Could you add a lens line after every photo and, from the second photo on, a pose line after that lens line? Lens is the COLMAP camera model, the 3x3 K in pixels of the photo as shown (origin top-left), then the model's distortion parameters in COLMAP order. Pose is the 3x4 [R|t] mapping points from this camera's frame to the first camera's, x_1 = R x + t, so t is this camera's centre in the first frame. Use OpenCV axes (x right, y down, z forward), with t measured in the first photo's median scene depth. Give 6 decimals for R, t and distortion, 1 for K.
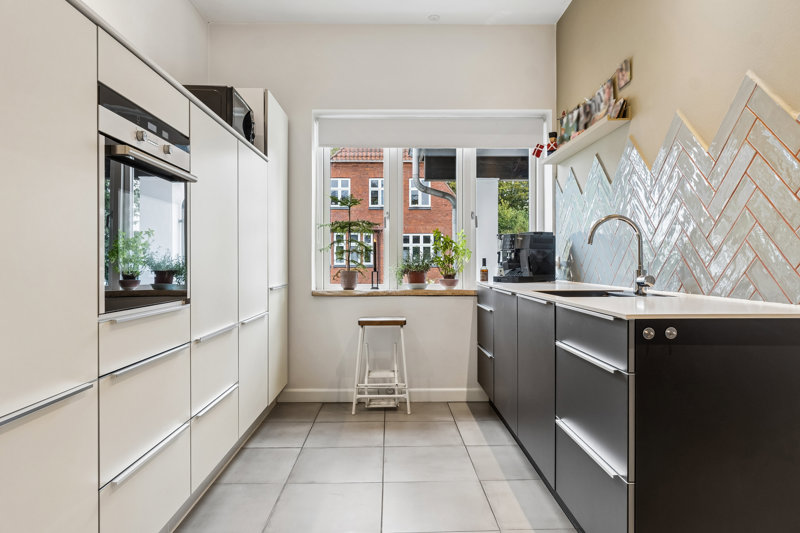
lens RADIAL K [[513.7, 0, 400.0], [0, 513.7, 266.5], [0, 0, 1]] dist [-0.001449, -0.001917]
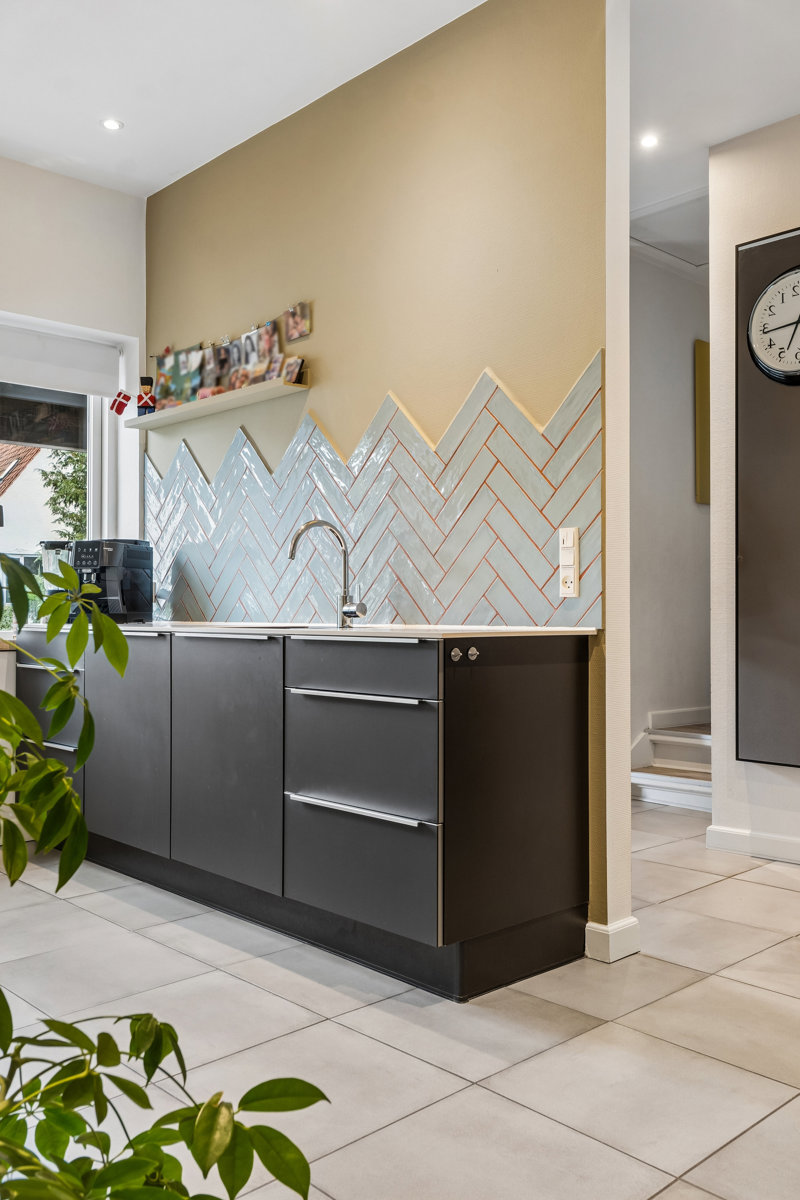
lens RADIAL K [[1040.2, 0, 400.0], [0, 1040.2, 600.0], [0, 0, 1]] dist [-0.002213, -0.002916]
pose [[0.744299, 0.008844, 0.667788, -0.386532], [0.003127, 0.999855, -0.016727, 0.030527], [-0.667839, 0.014538, 0.744163, -0.143344]]
